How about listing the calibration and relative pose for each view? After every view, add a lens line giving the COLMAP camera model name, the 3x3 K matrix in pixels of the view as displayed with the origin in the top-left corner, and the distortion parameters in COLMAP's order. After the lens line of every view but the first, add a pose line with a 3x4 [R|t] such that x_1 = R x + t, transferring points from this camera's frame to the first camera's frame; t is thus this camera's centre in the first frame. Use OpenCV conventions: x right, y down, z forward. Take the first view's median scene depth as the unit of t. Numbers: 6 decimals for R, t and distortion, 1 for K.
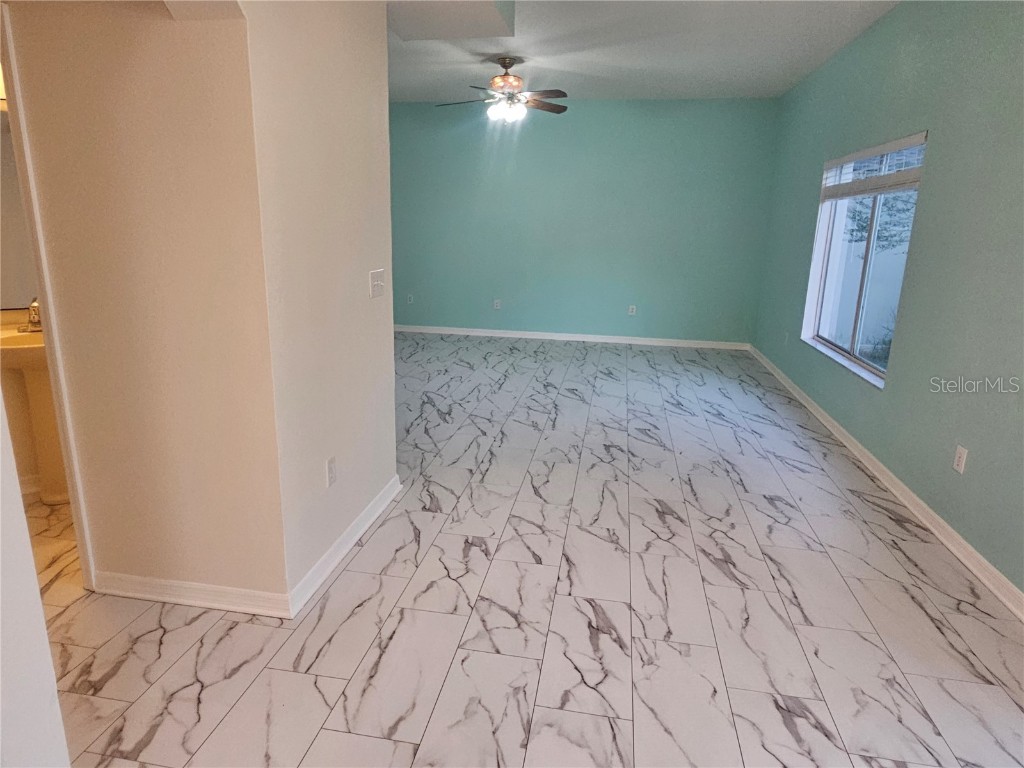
lens RADIAL K [[616.5, 0, 513.1], [0, 616.5, 380.9], [0, 0, 1]] dist [0.006299, -0.006545]
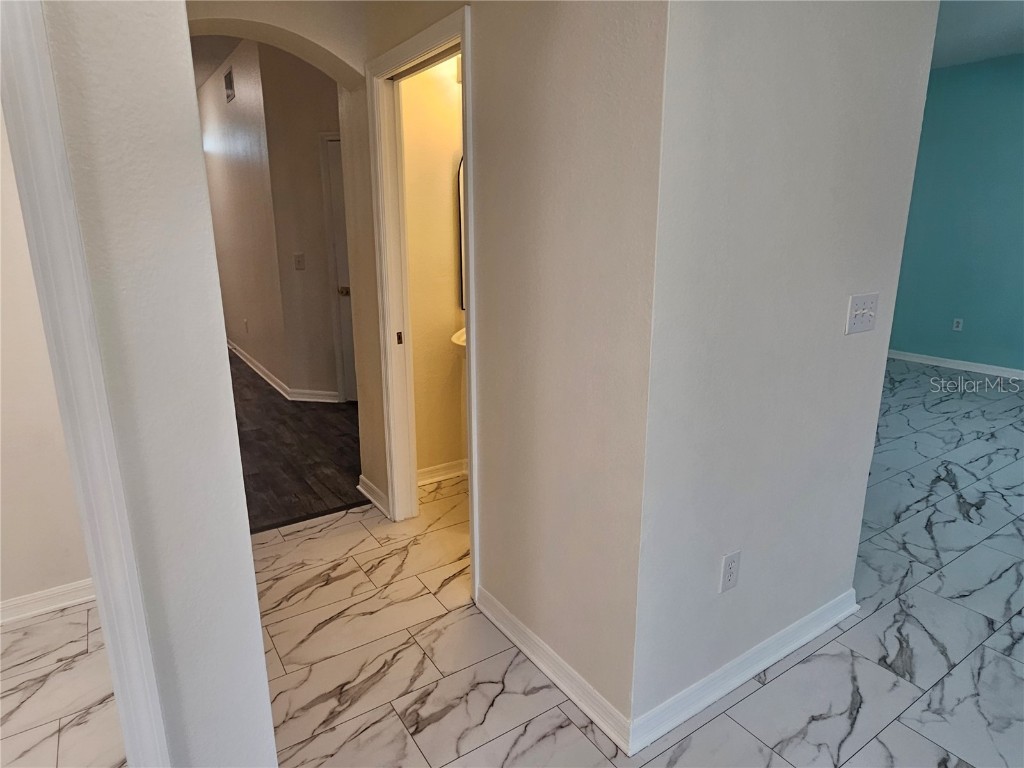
lens RADIAL K [[616.5, 0, 507.2], [0, 616.5, 380.2], [0, 0, 1]] dist [0.006299, -0.006545]
pose [[0.685931, 0.153382, -0.711318, 0.000888], [-0.159865, 0.985414, 0.058327, -0.049085], [0.709889, 0.073707, 0.700446, 0.204693]]
